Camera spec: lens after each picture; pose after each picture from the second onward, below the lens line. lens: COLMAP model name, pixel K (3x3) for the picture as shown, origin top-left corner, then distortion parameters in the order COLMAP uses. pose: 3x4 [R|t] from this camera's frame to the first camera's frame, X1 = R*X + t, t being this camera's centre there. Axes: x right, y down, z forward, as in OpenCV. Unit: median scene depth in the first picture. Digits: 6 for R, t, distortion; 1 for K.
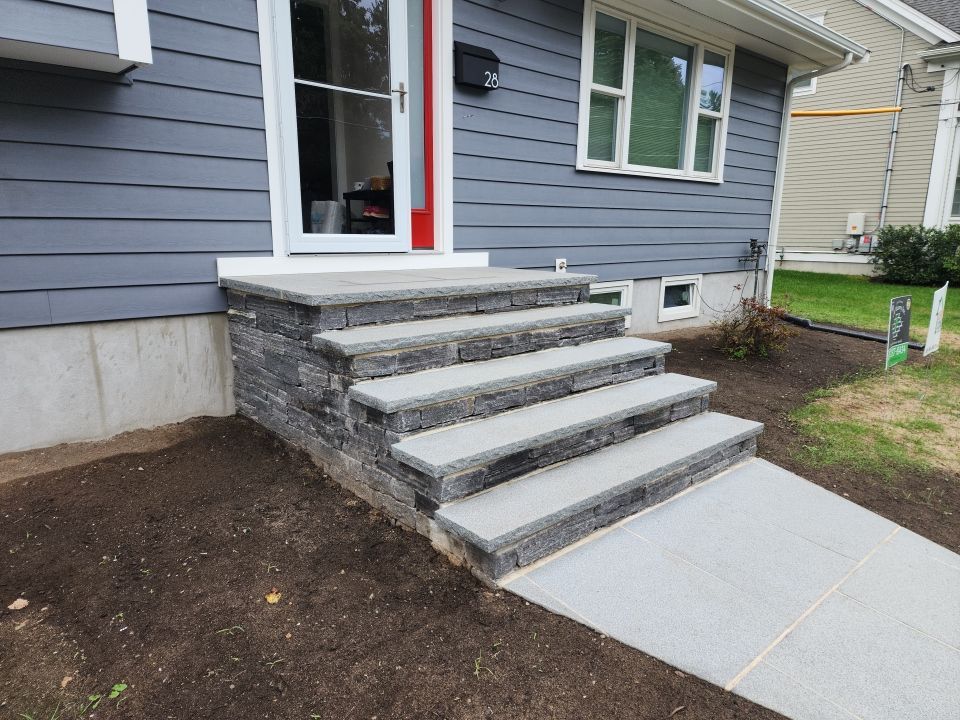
lens RADIAL K [[639.4, 0, 479.8], [0, 639.4, 367.5], [0, 0, 1]] dist [0.089847, -0.072894]
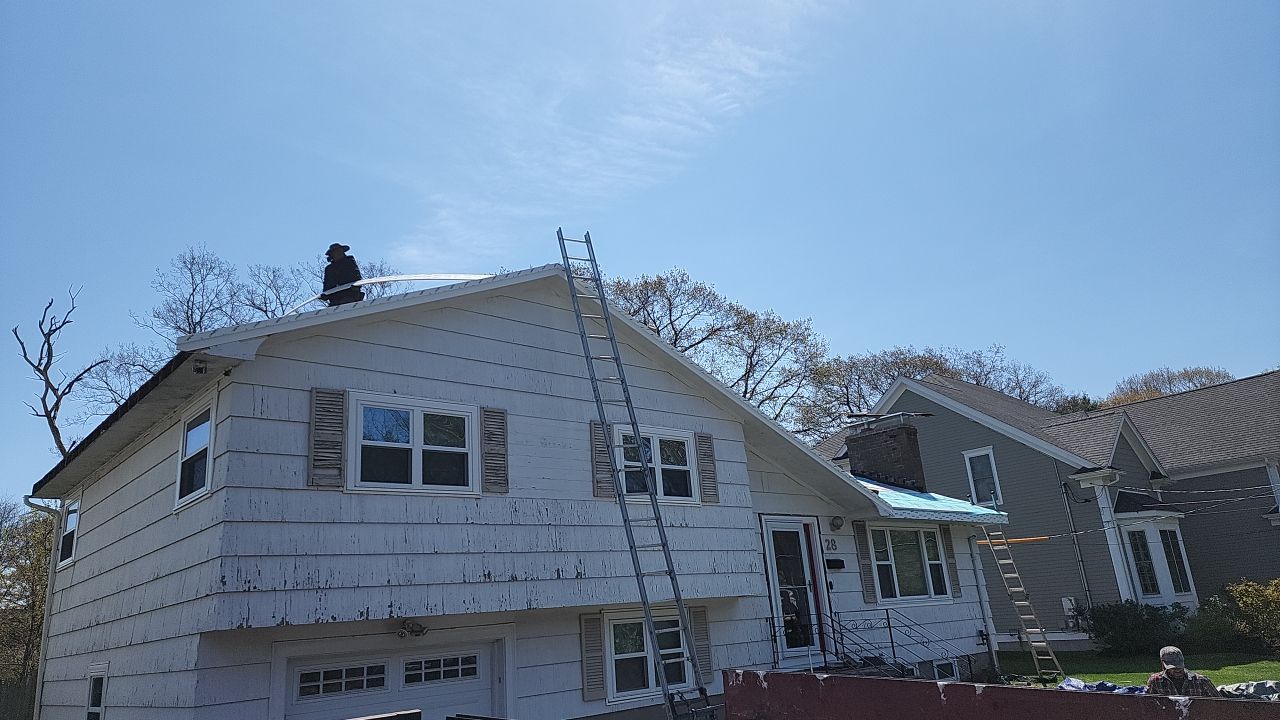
lens RADIAL K [[858.4, 0, 644.1], [0, 858.4, 363.7], [0, 0, 1]] dist [0.097226, -0.081714]
pose [[0.995915, -0.084440, 0.031973, -0.720304], [0.089266, 0.867603, -0.489180, 0.361261], [0.013567, 0.490036, 0.871597, -2.074350]]
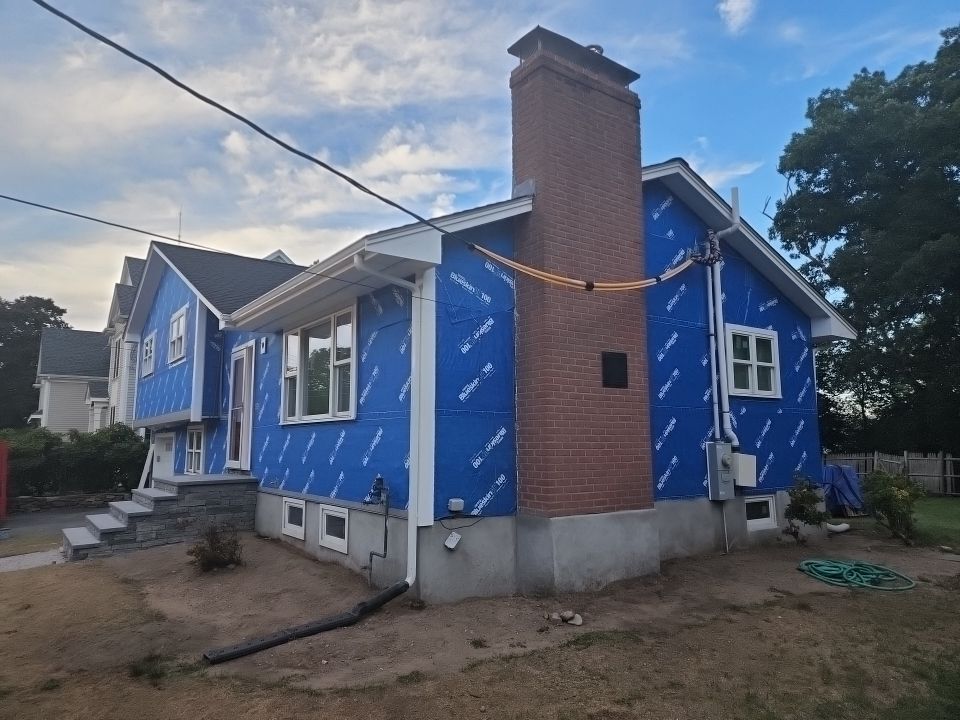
lens RADIAL K [[639.4, 0, 482.3], [0, 639.4, 355.0], [0, 0, 1]] dist [0.089847, -0.072894]
pose [[-0.117591, -0.139823, -0.983169, 2.122634], [-0.207655, 0.971614, -0.113343, -0.491402], [0.971109, 0.190831, -0.143287, 2.090374]]
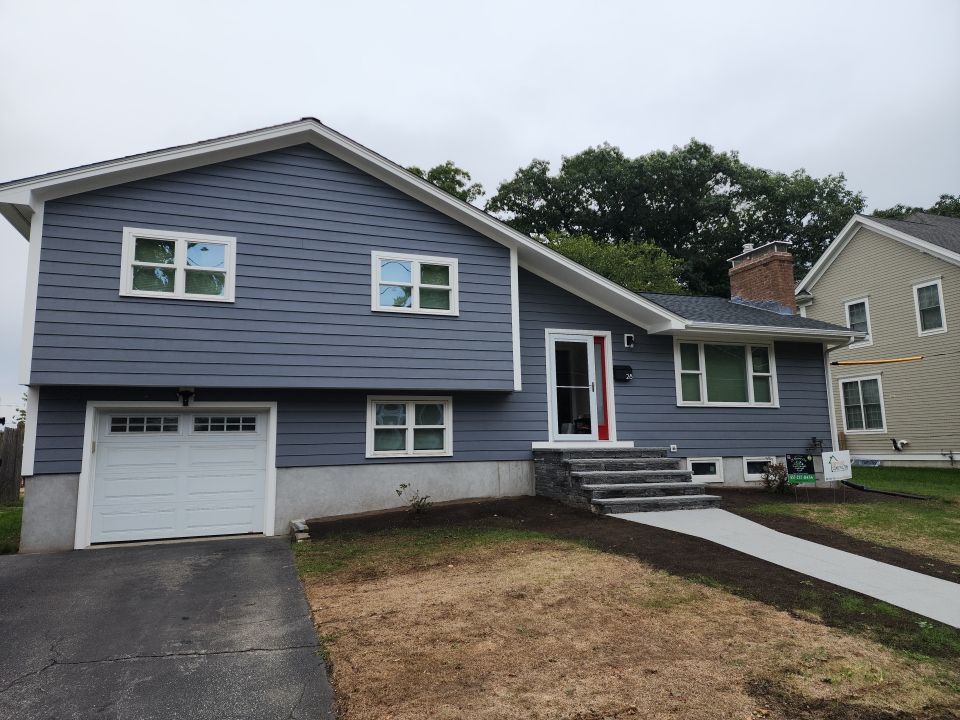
lens RADIAL K [[639.4, 0, 471.9], [0, 639.4, 352.4], [0, 0, 1]] dist [0.089847, -0.072894]
pose [[0.924305, -0.079064, -0.373376, 0.422996], [-0.058502, 0.937395, -0.343320, 0.411580], [0.377145, 0.339176, 0.861813, -1.573705]]
